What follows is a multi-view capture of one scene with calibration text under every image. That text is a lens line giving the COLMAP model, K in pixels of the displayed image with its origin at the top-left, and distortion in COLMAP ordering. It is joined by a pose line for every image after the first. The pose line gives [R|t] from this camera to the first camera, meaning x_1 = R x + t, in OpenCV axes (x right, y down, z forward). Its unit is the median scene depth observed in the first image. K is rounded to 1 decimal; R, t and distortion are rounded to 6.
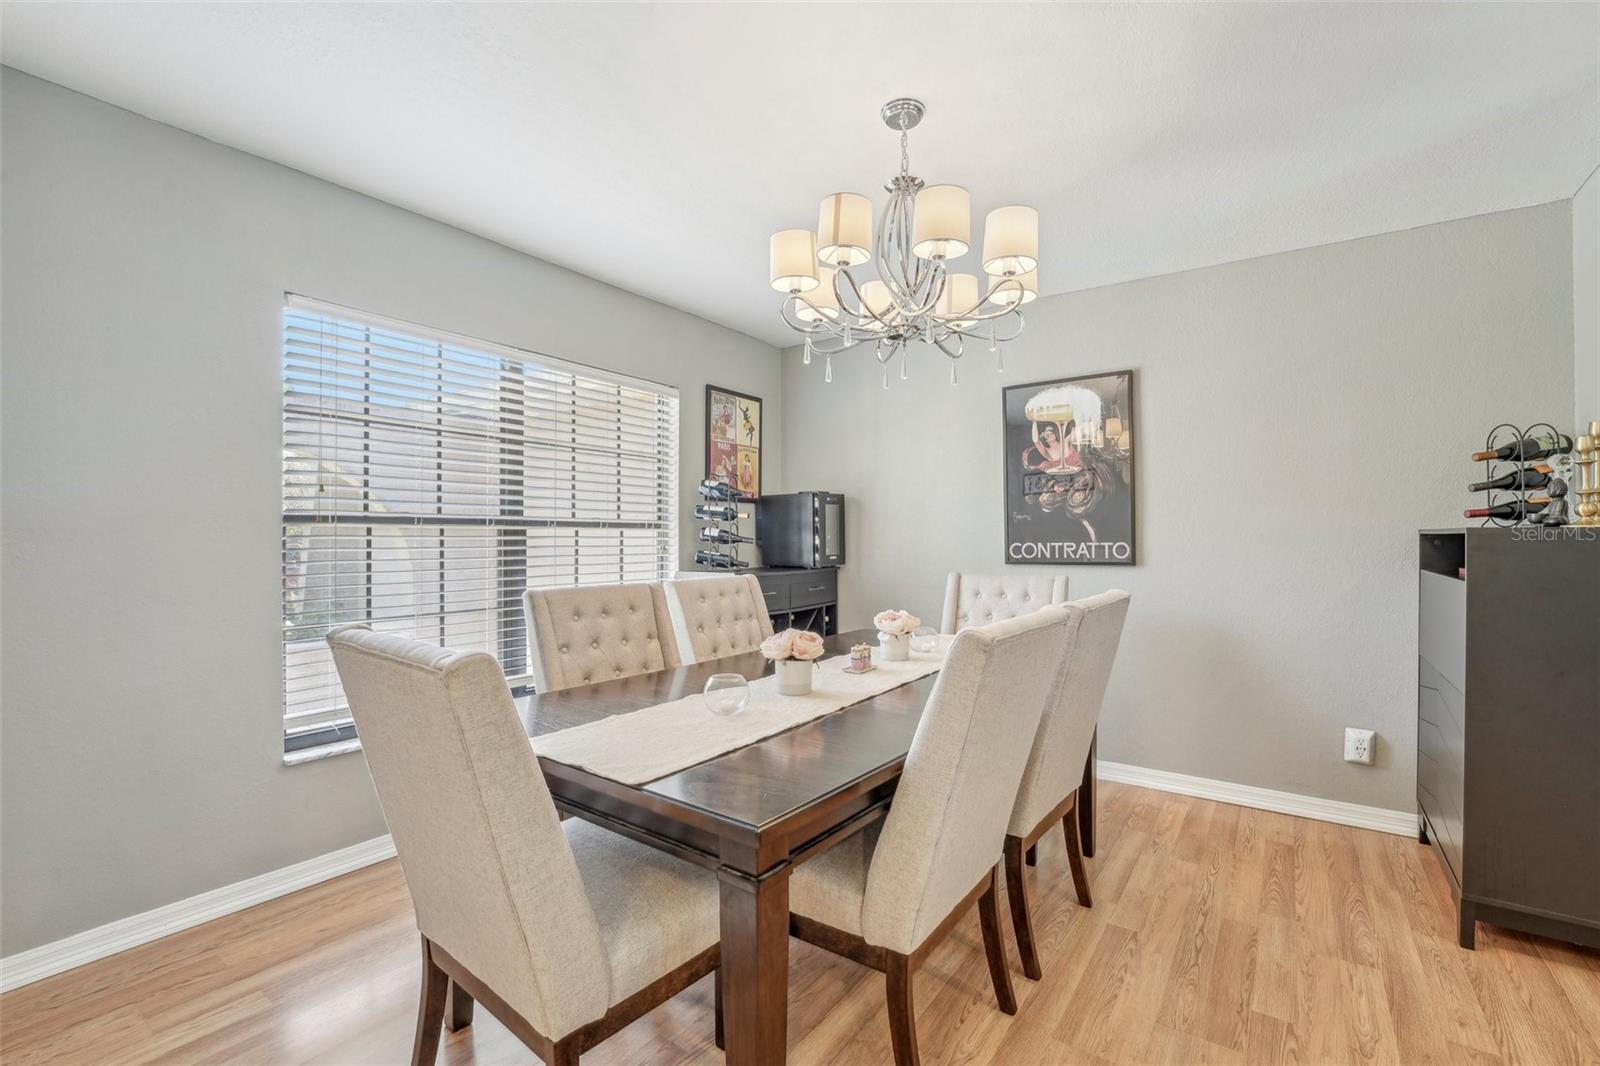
lens RADIAL K [[666.2, 0, 761.8], [0, 666.2, 543.4], [0, 0, 1]] dist [-0.015460, -0.000007]
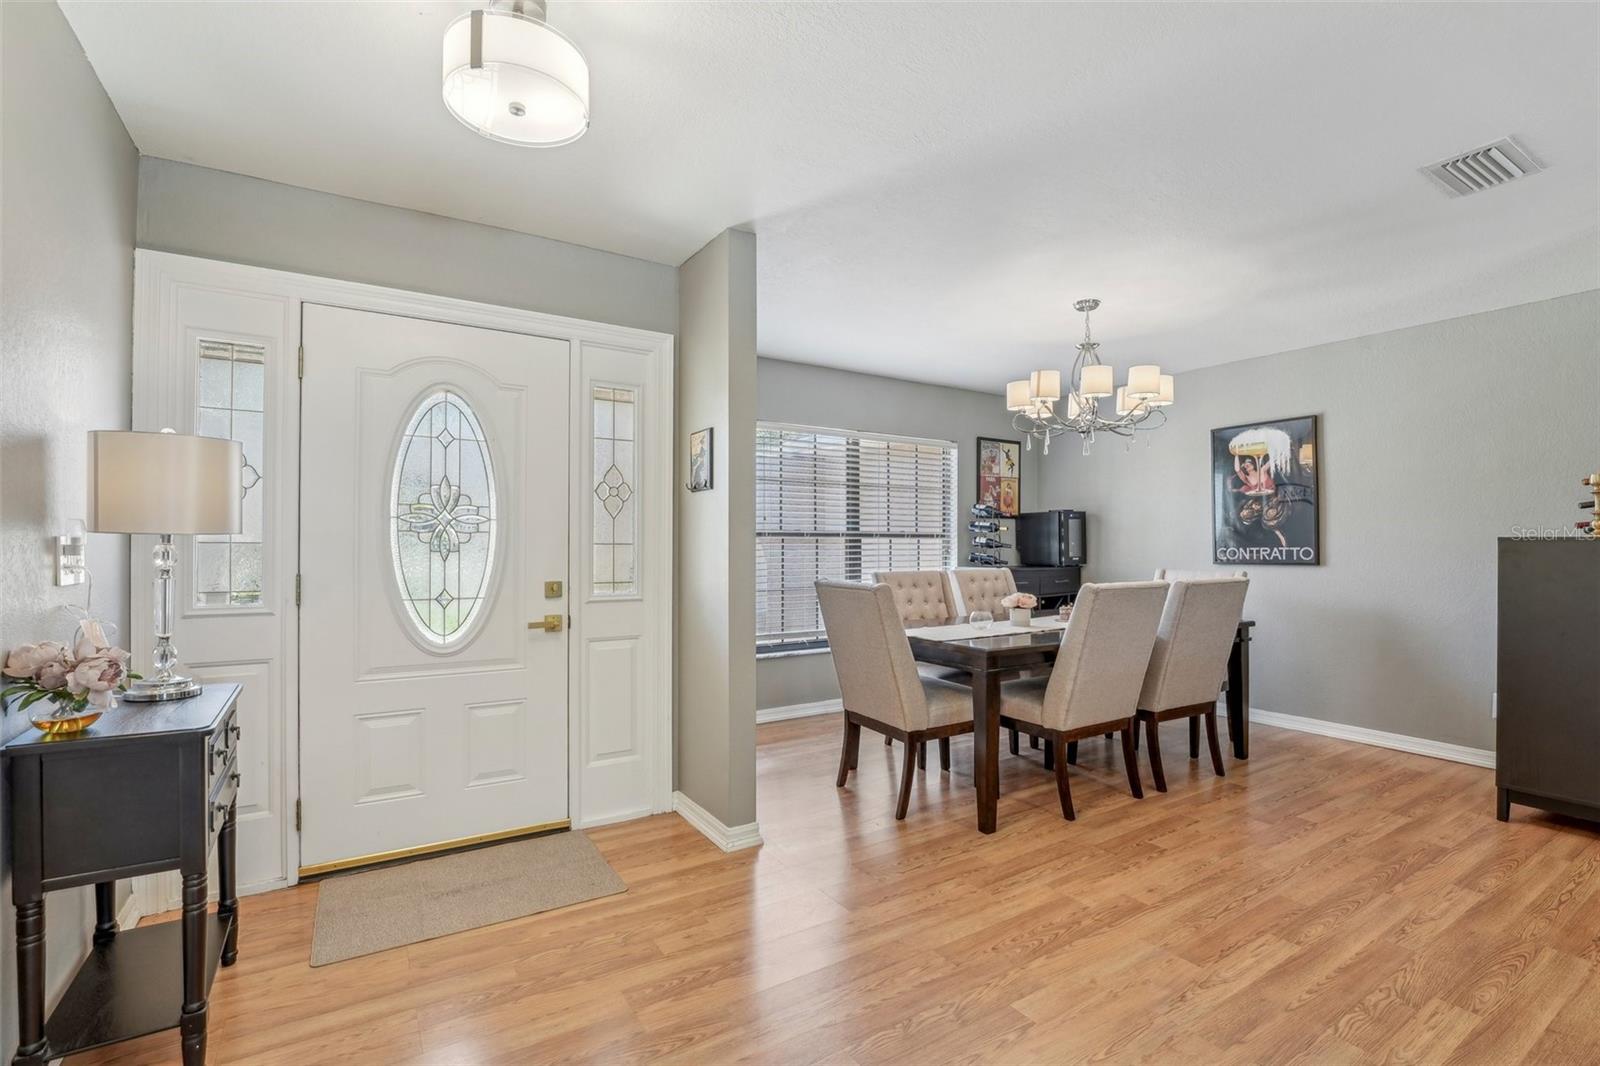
lens RADIAL K [[666.2, 0, 761.8], [0, 666.2, 543.4], [0, 0, 1]] dist [-0.015460, -0.000007]
pose [[0.916629, -0.000870, -0.399739, 0.074397], [-0.002938, 0.999956, -0.008914, 0.004931], [0.399729, 0.009345, 0.916586, -0.580854]]
